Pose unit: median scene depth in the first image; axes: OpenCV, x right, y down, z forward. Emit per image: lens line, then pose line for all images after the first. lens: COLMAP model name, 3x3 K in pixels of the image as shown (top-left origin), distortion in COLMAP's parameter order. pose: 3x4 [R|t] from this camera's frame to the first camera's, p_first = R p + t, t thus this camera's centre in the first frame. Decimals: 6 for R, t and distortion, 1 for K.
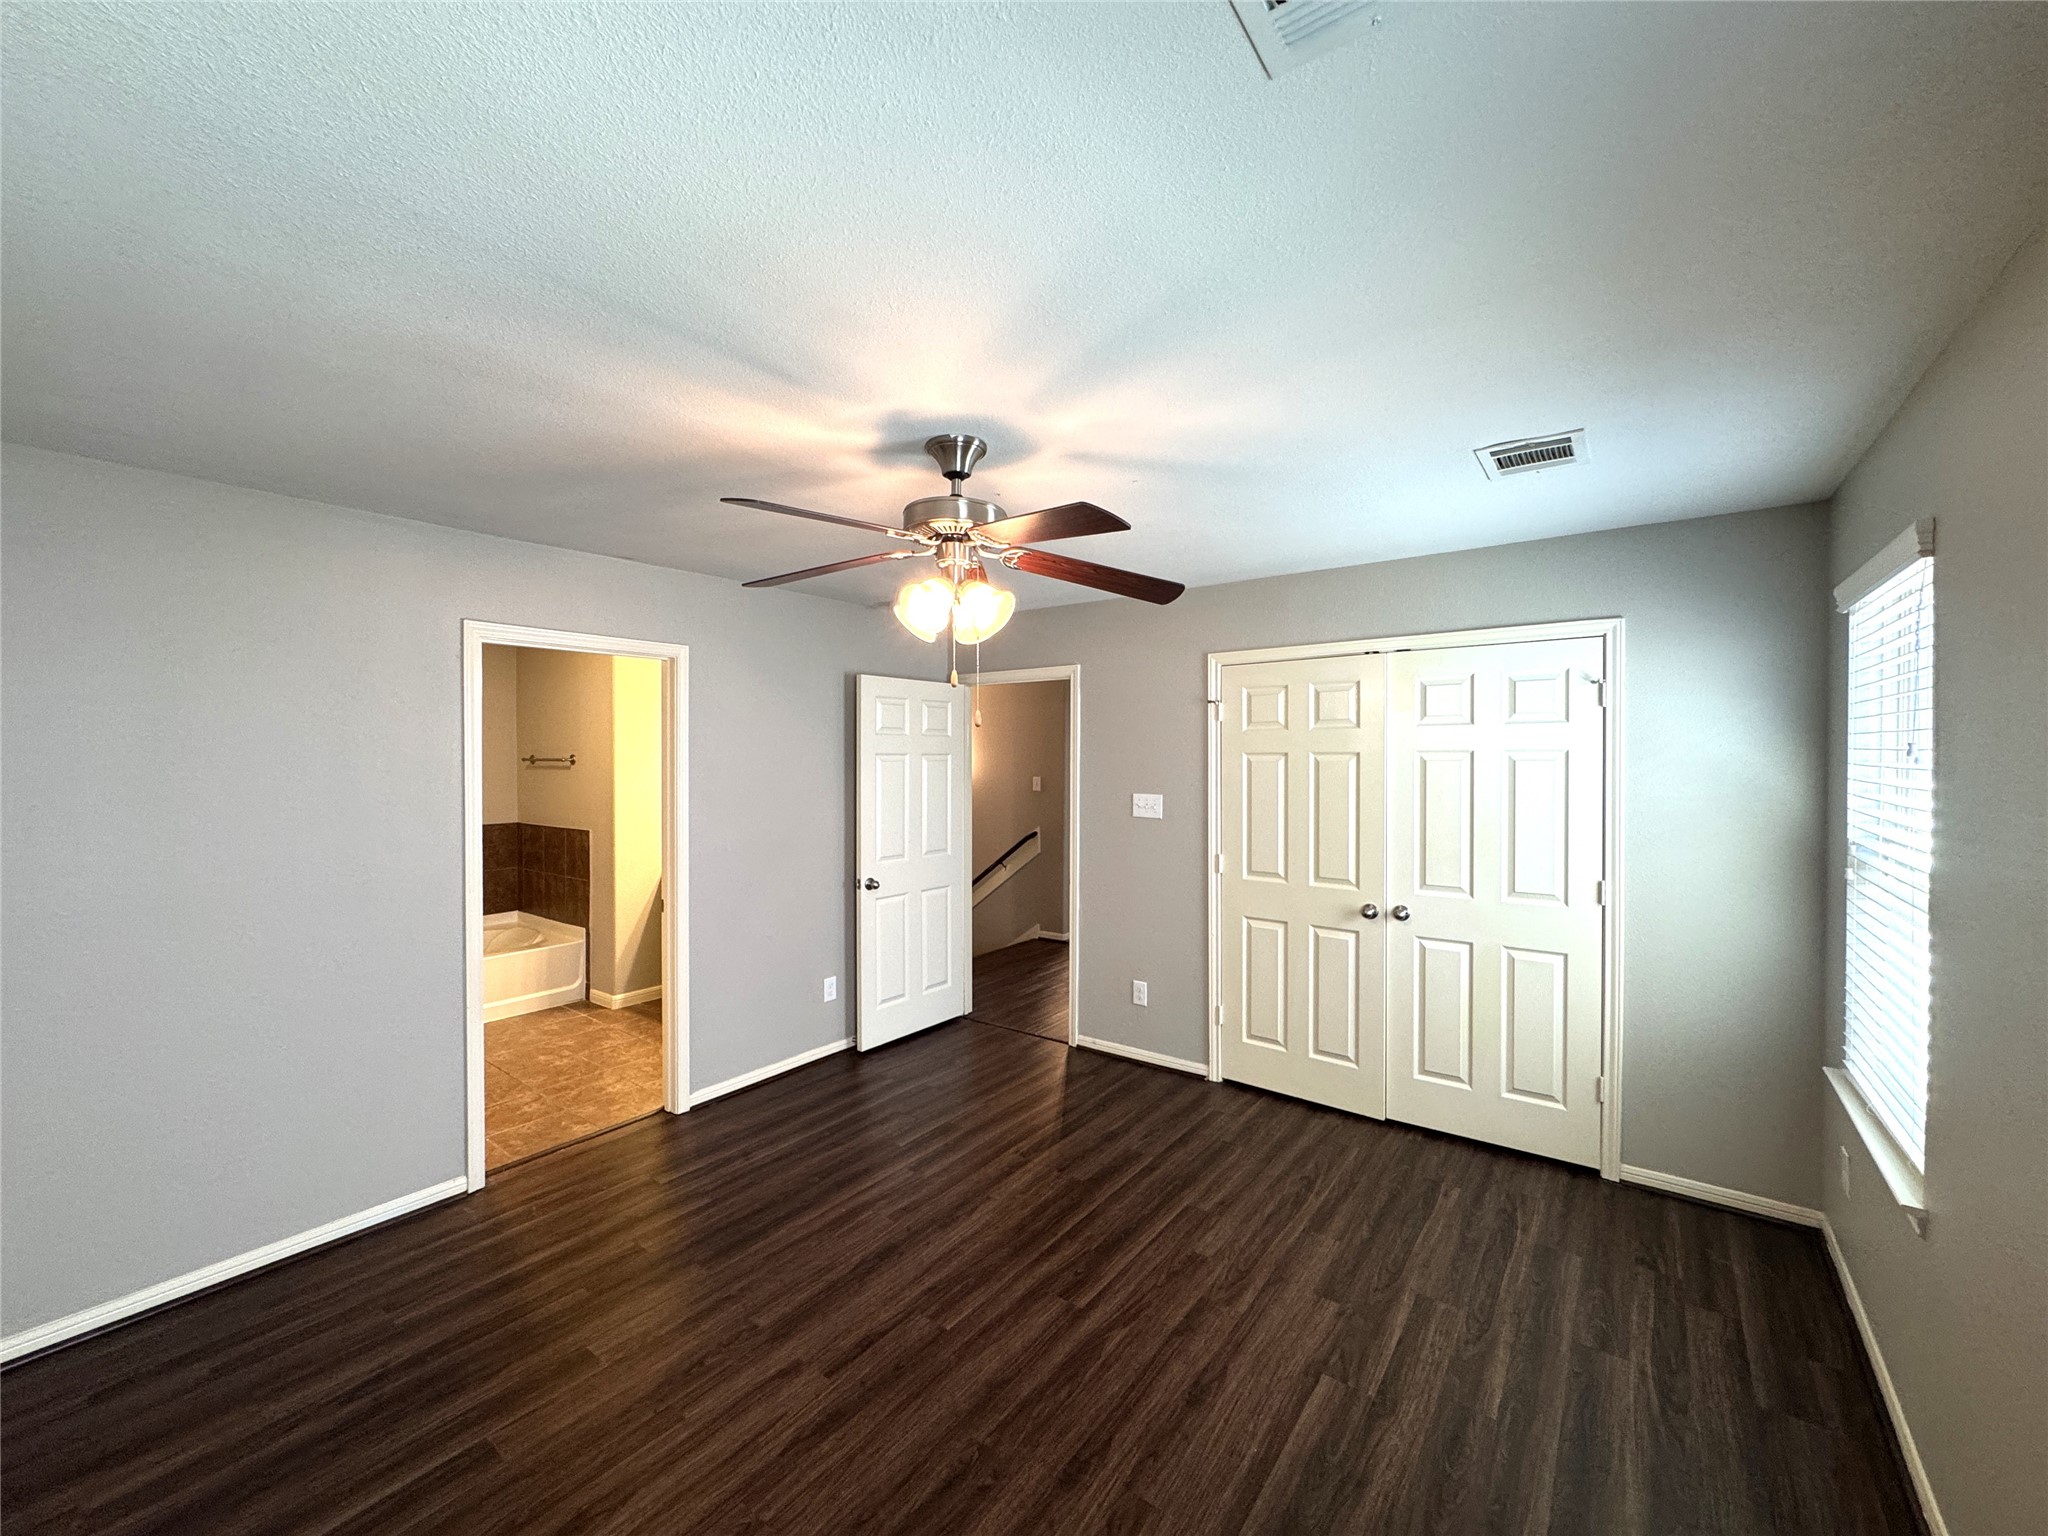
lens RADIAL K [[820.6, 0, 1024.3], [0, 820.6, 761.5], [0, 0, 1]] dist [-0.006276, 0.000881]
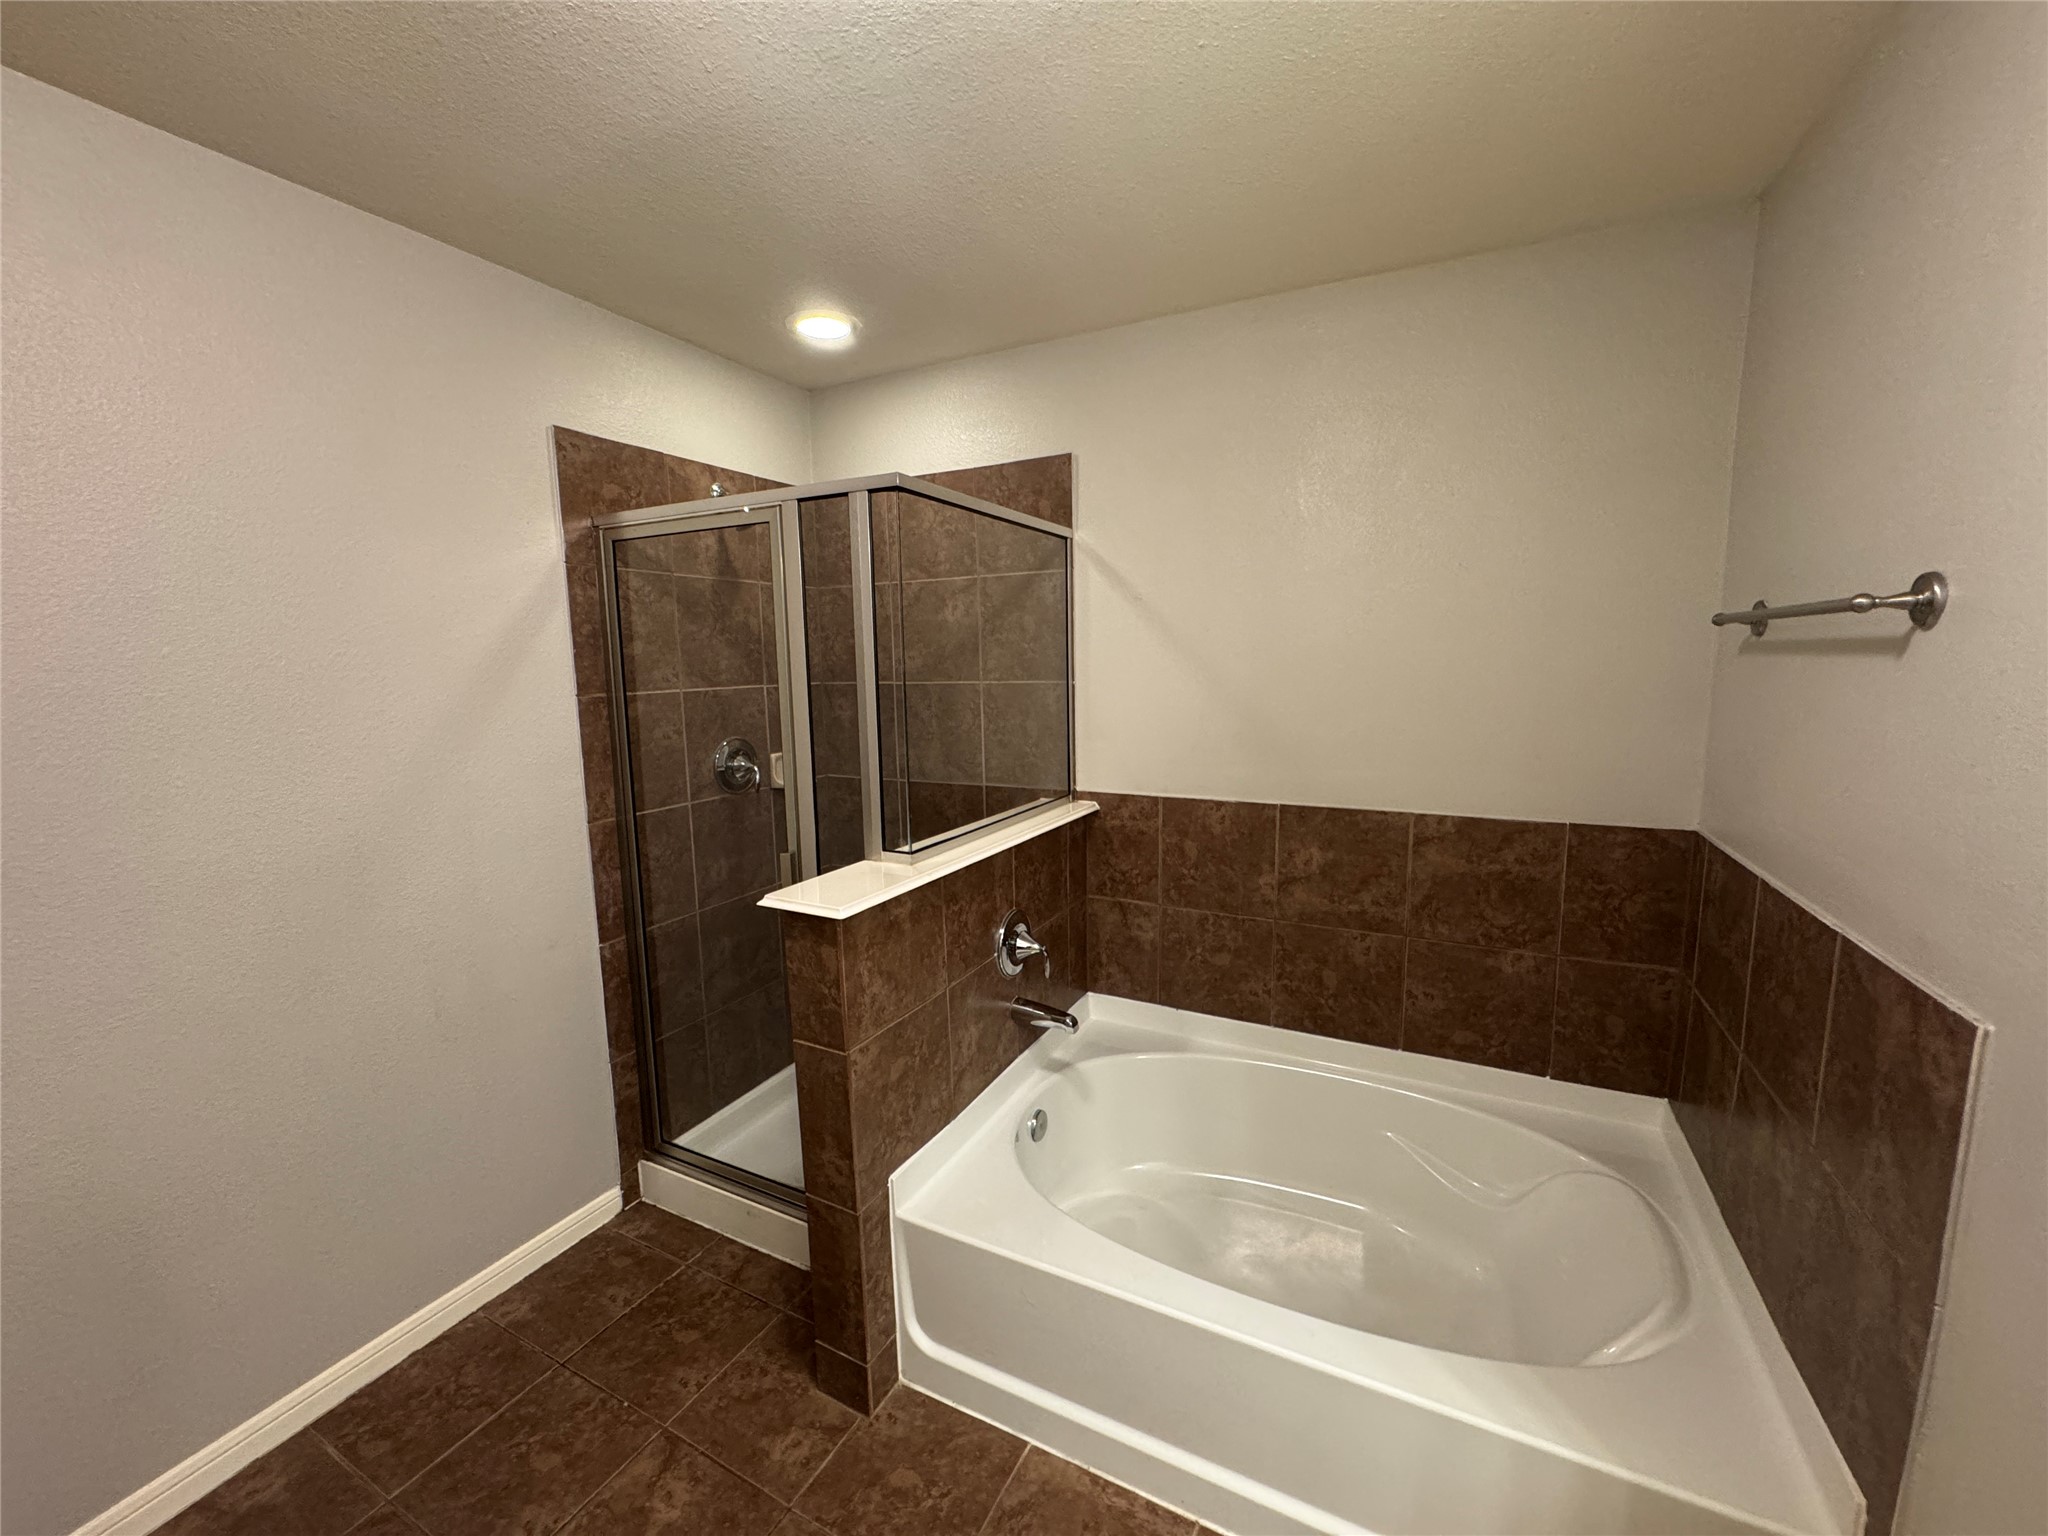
lens RADIAL K [[820.6, 0, 1020.9], [0, 820.6, 766.8], [0, 0, 1]] dist [-0.006276, 0.000881]
pose [[0.172957, 0.135266, -0.975597, -0.632387], [0.002601, 0.990458, 0.137788, 0.014464], [0.984926, -0.026369, 0.170955, 1.205149]]
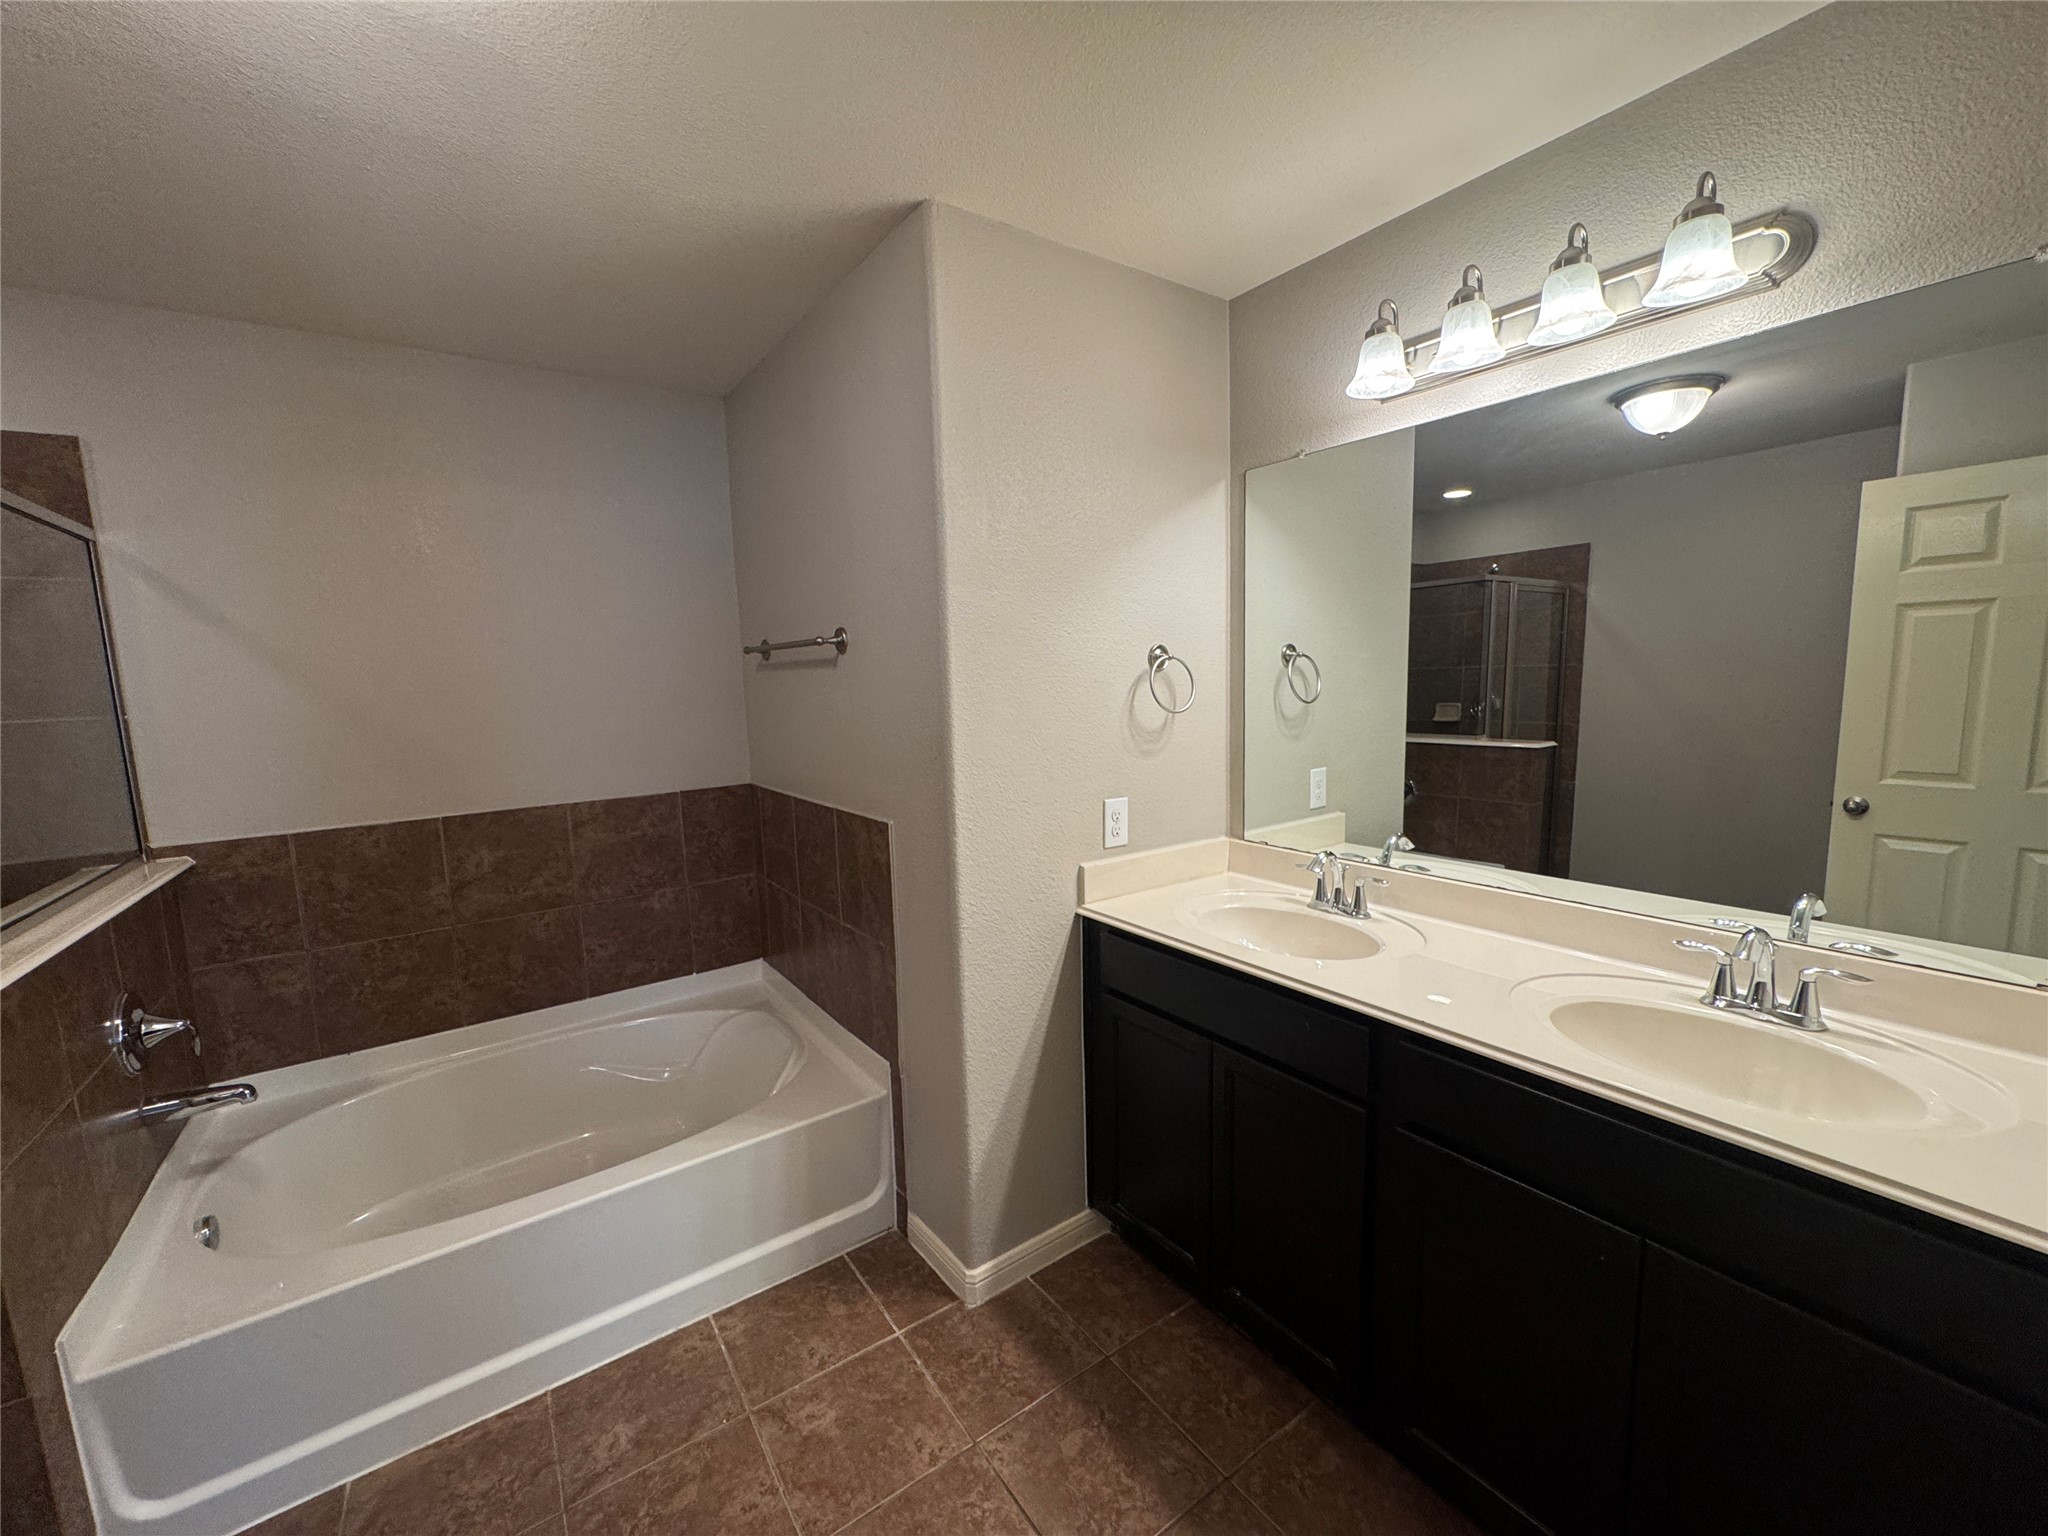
lens RADIAL K [[820.6, 0, 1024.3], [0, 820.6, 774.3], [0, 0, 1]] dist [-0.006276, 0.000881]
pose [[0.954096, 0.013250, -0.299207, -0.546138], [0.024049, 0.992406, 0.120635, 0.025666], [0.298533, -0.122293, 0.946532, 1.011586]]
